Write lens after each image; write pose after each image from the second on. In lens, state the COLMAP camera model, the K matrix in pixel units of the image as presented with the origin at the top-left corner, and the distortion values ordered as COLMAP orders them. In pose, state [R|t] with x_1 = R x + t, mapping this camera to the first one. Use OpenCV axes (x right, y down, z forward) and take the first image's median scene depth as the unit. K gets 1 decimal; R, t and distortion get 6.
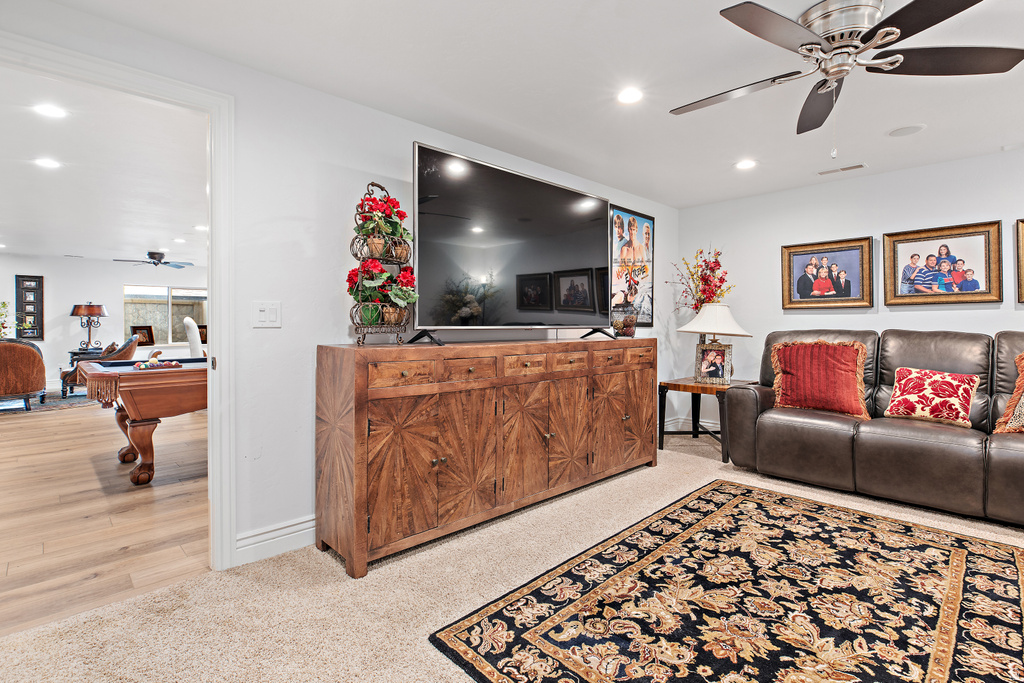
lens RADIAL K [[480.9, 0, 514.8], [0, 480.9, 330.3], [0, 0, 1]] dist [-0.001549, 0.000332]
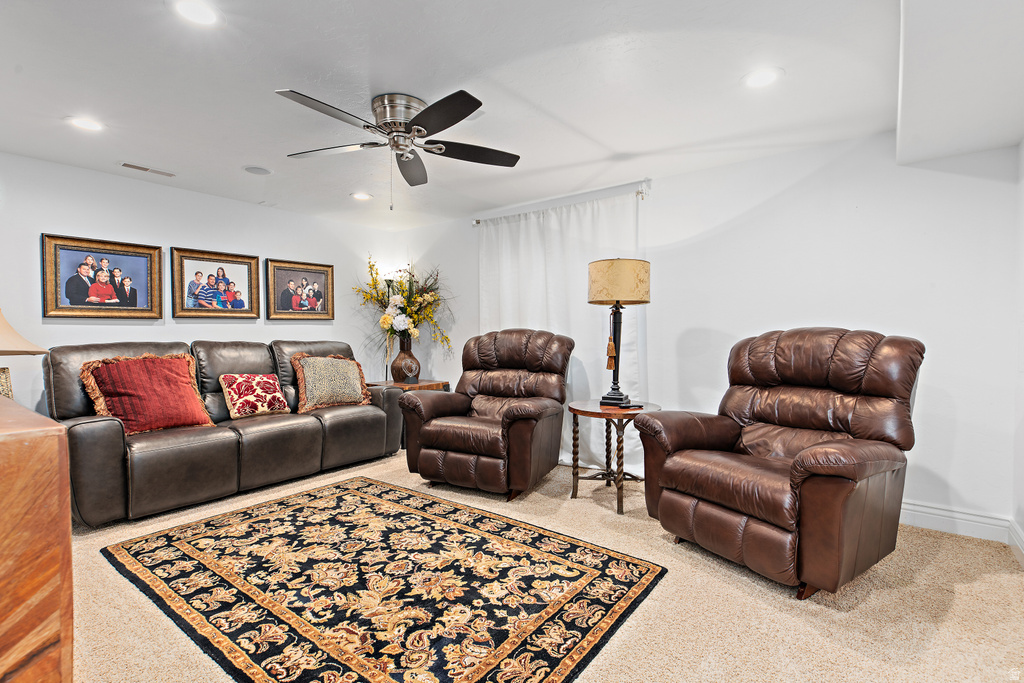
lens RADIAL K [[490.8, 0, 512.0], [0, 490.8, 341.5], [0, 0, 1]] dist [0.017155, -0.000232]
pose [[-0.136328, -0.016615, 0.990524, -0.562949], [0.017633, 0.999660, 0.019195, -0.012464], [-0.990507, 0.020083, -0.135989, 0.655768]]
